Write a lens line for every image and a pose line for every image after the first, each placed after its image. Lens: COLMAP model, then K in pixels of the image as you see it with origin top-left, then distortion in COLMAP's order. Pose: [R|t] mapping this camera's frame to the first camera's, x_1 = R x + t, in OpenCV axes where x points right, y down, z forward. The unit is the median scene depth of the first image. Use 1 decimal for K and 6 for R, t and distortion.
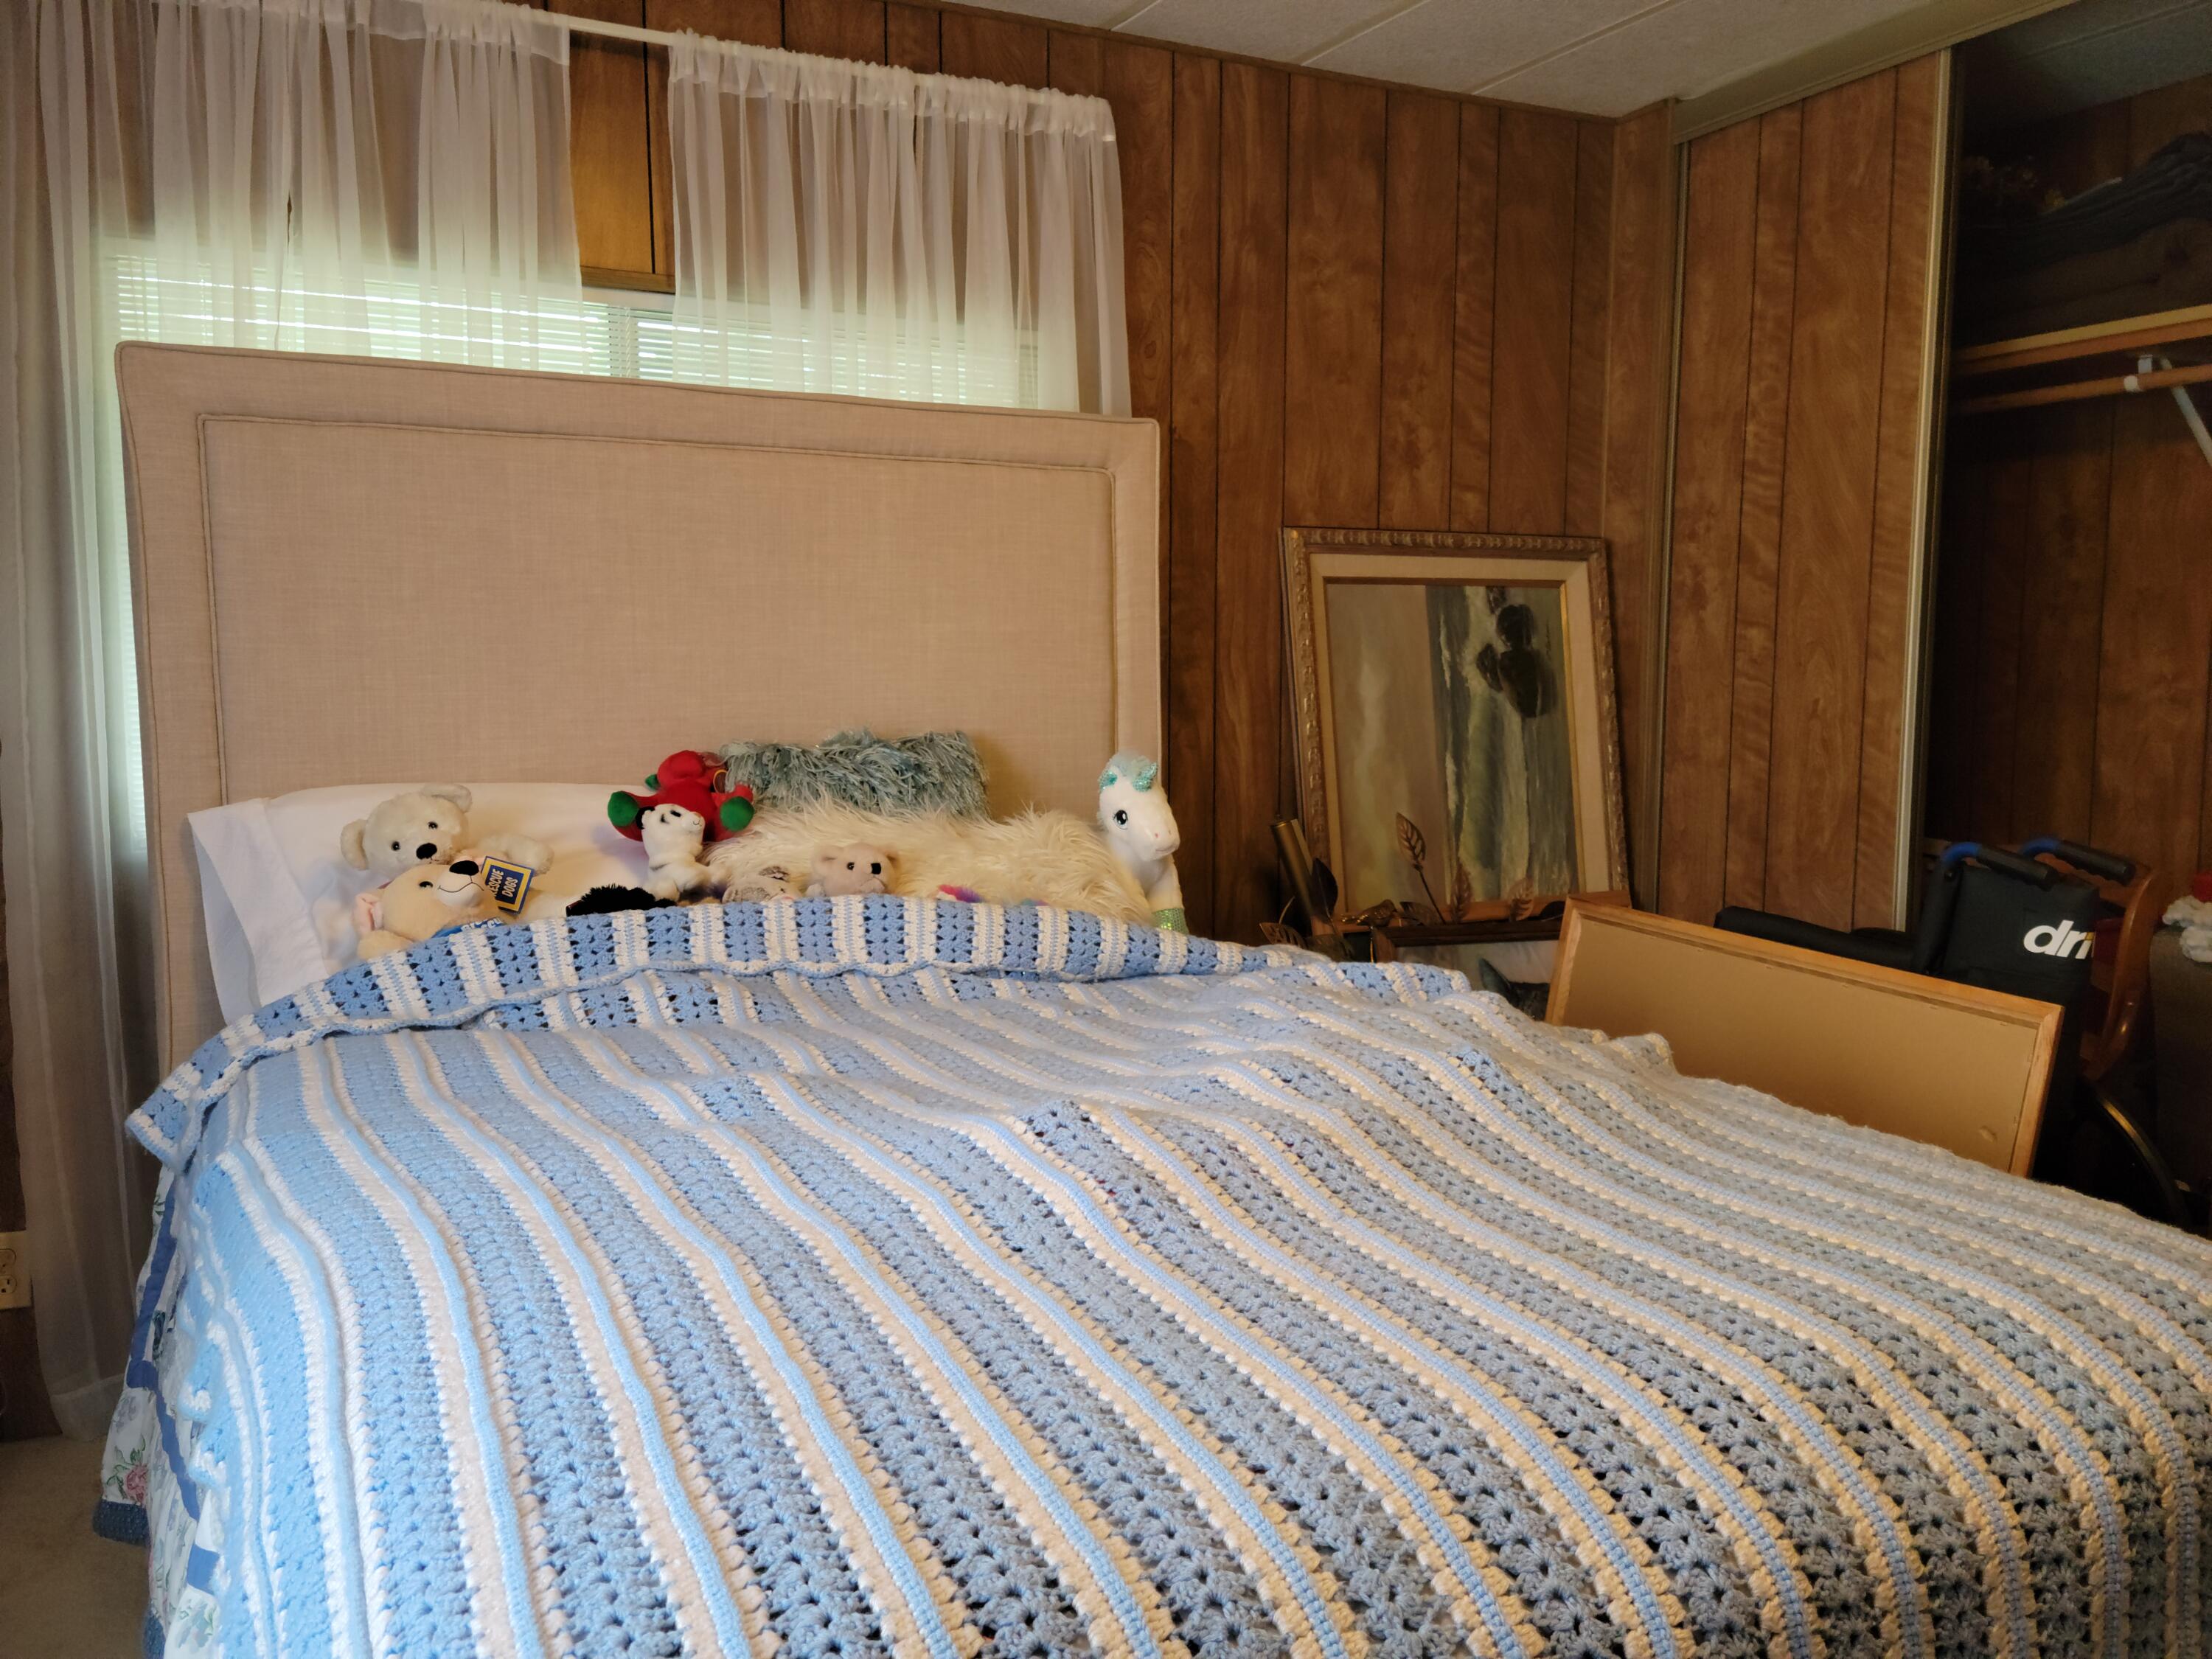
lens RADIAL K [[1779.4, 0, 1106.0], [0, 1779.4, 829.5], [0, 0, 1]] dist [0.062212, -0.012340]
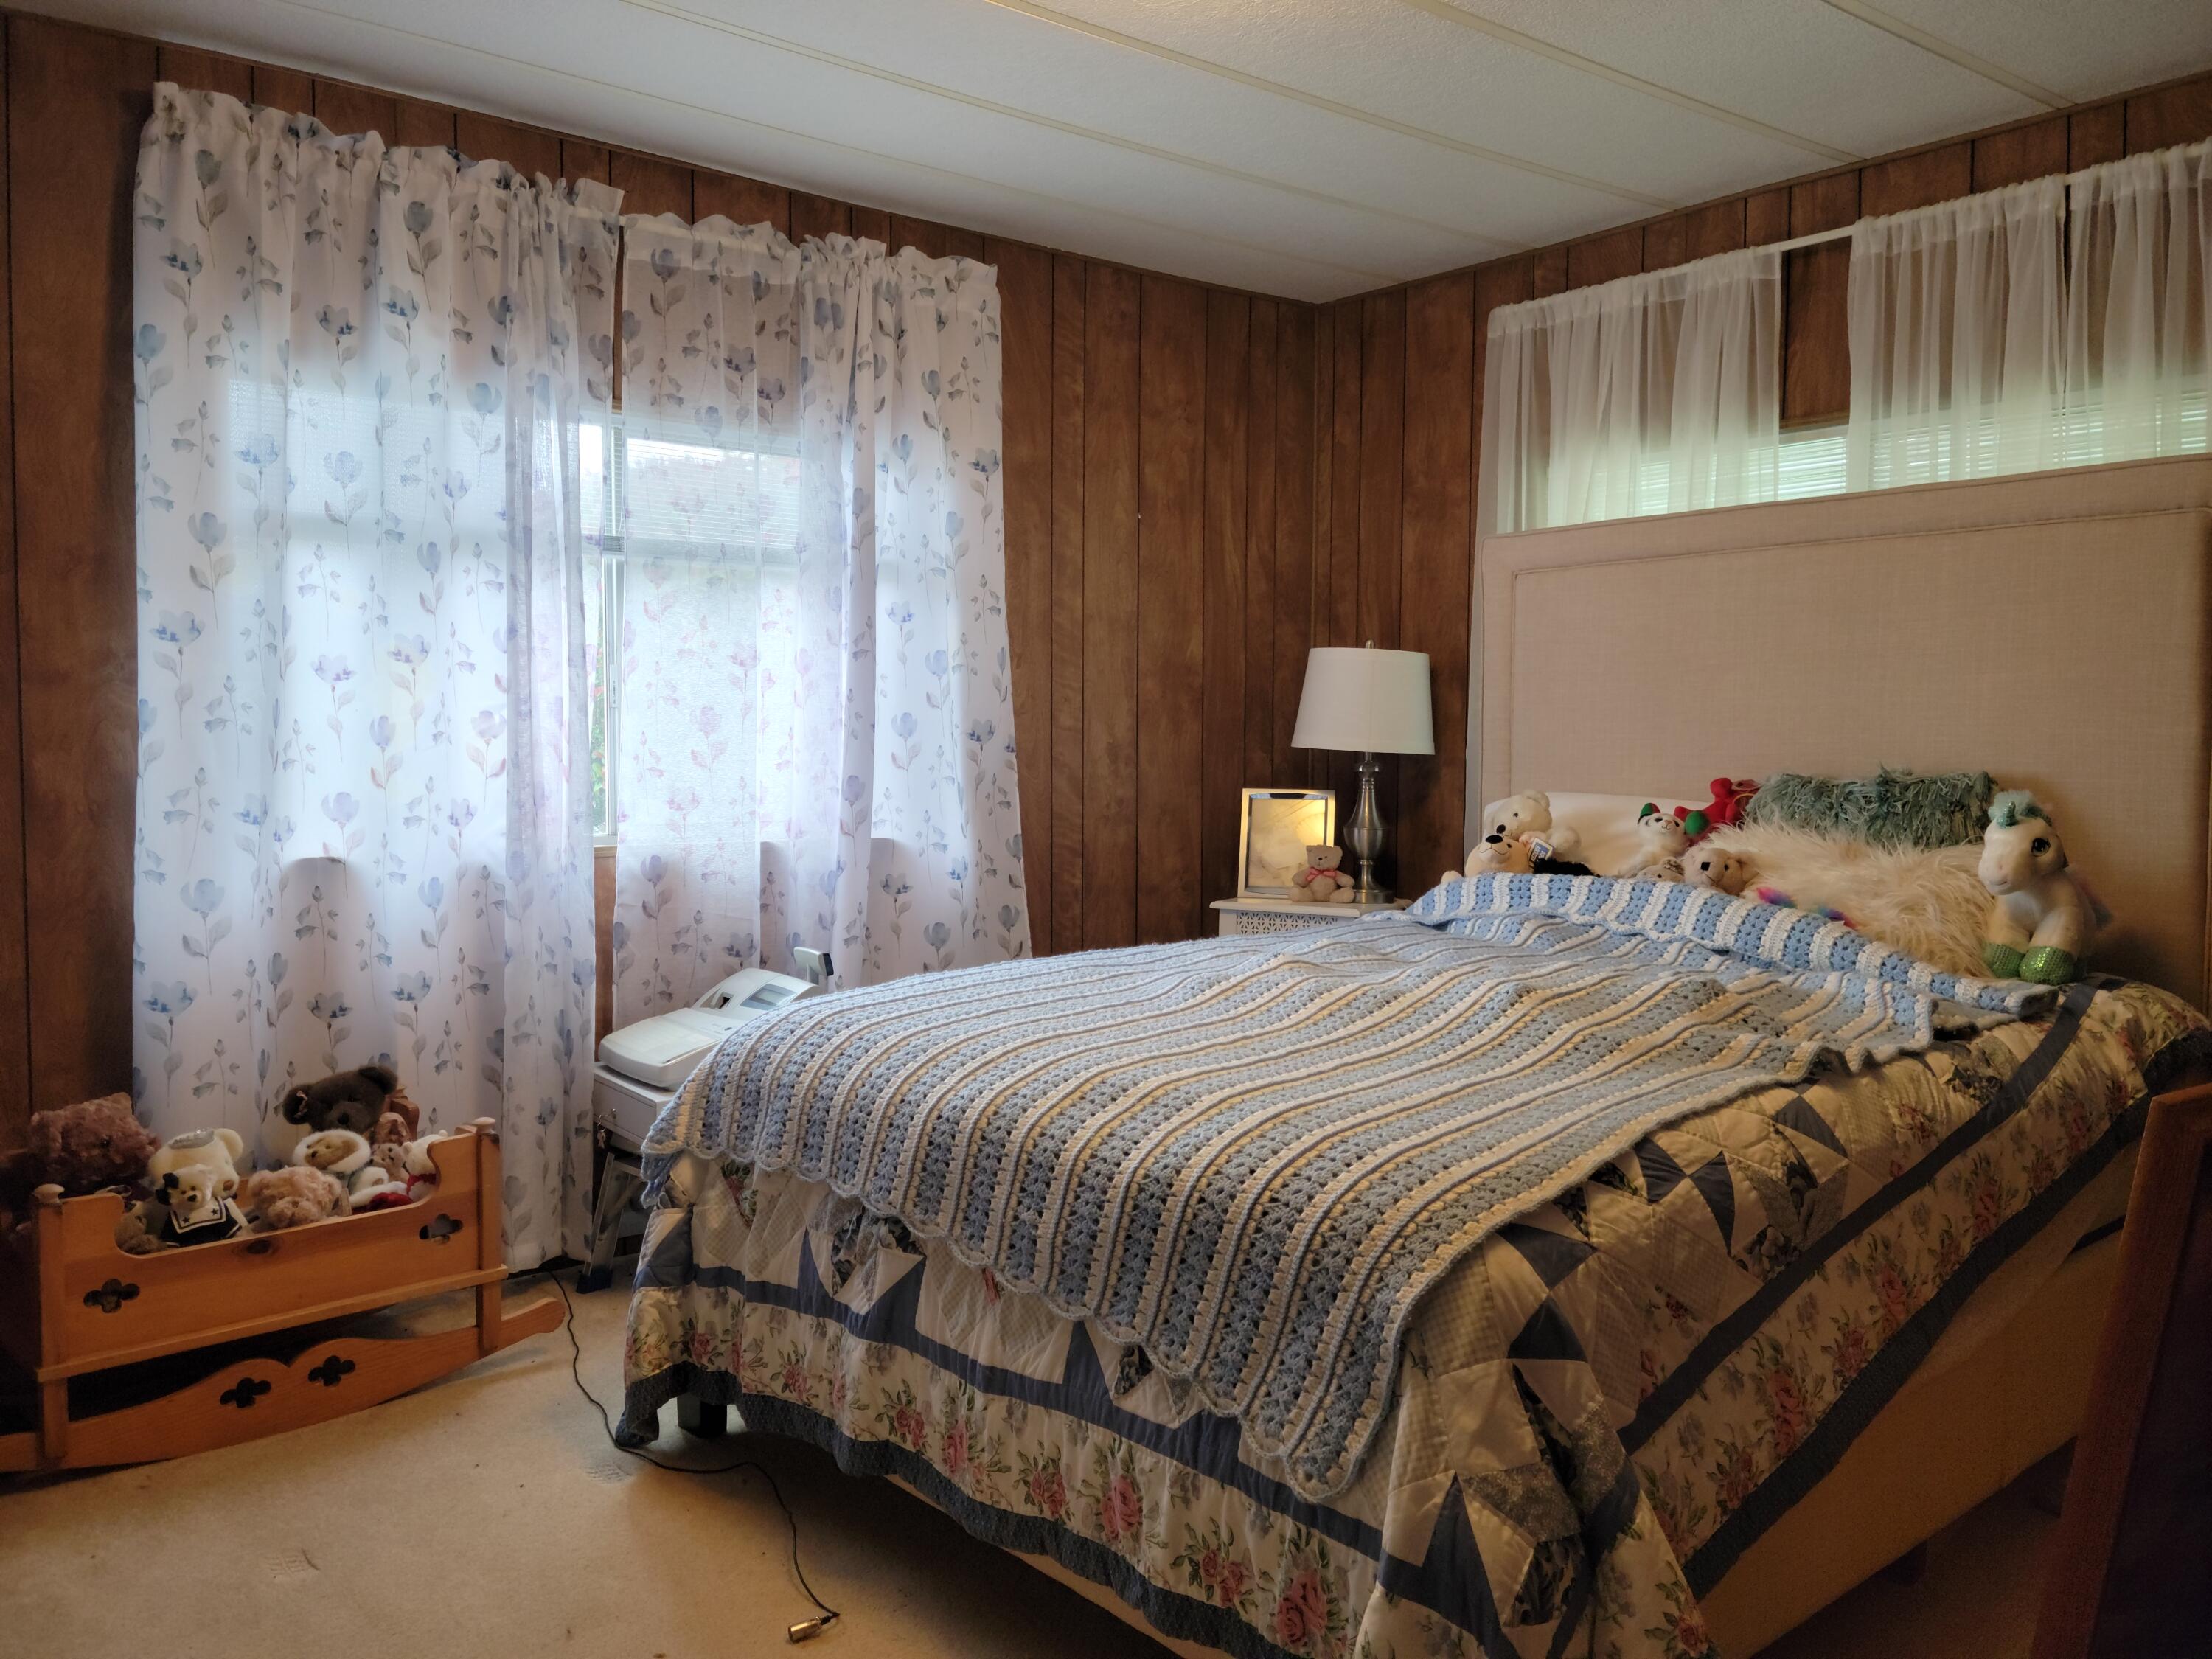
lens RADIAL K [[1764.8, 0, 1104.5], [0, 1764.8, 815.4], [0, 0, 1]] dist [0.086587, -0.098078]
pose [[0.181135, 0.037861, -0.982729, 0.948043], [-0.117029, 0.992988, 0.016686, 0.014389], [0.976470, 0.111985, 0.184296, 0.304780]]
